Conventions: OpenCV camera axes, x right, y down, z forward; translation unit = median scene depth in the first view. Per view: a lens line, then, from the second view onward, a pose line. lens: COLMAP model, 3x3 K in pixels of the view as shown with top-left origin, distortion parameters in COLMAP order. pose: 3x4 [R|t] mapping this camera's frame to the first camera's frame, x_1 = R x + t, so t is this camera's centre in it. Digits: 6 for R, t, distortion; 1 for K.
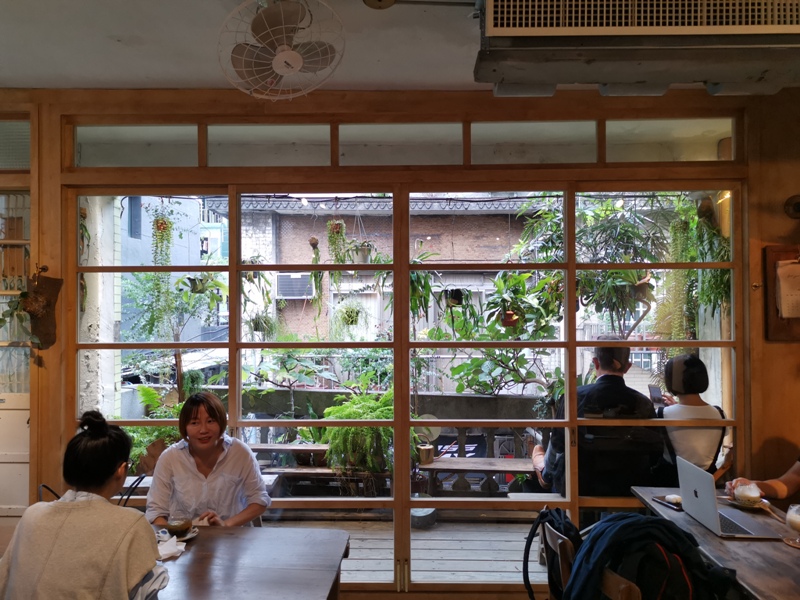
lens RADIAL K [[616.9, 0, 400.2], [0, 616.9, 302.8], [0, 0, 1]] dist [0.052483, -0.042382]
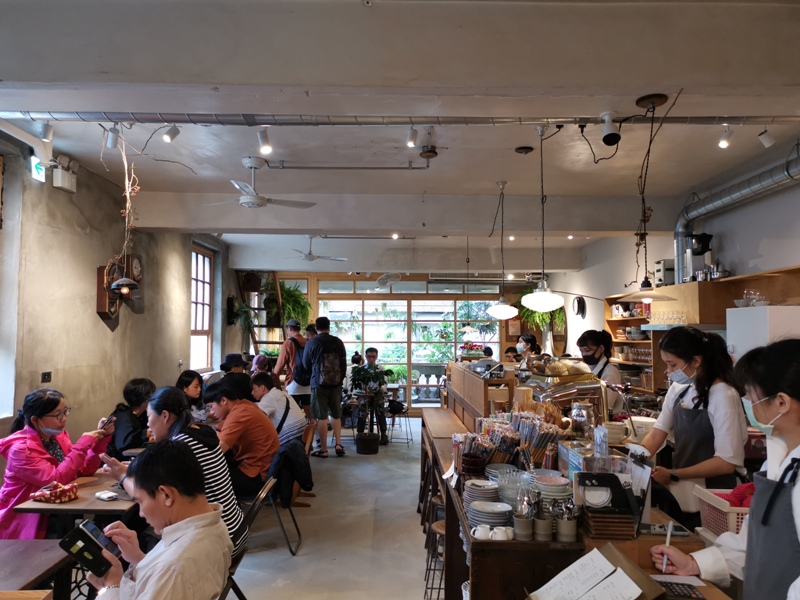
lens RADIAL K [[616.9, 0, 401.5], [0, 616.9, 298.9], [0, 0, 1]] dist [0.052483, -0.042382]
pose [[0.999555, 0.007272, 0.028920, -0.112595], [-0.005910, 0.998882, -0.046905, -0.013185], [-0.029229, 0.046714, 0.998481, -2.009196]]
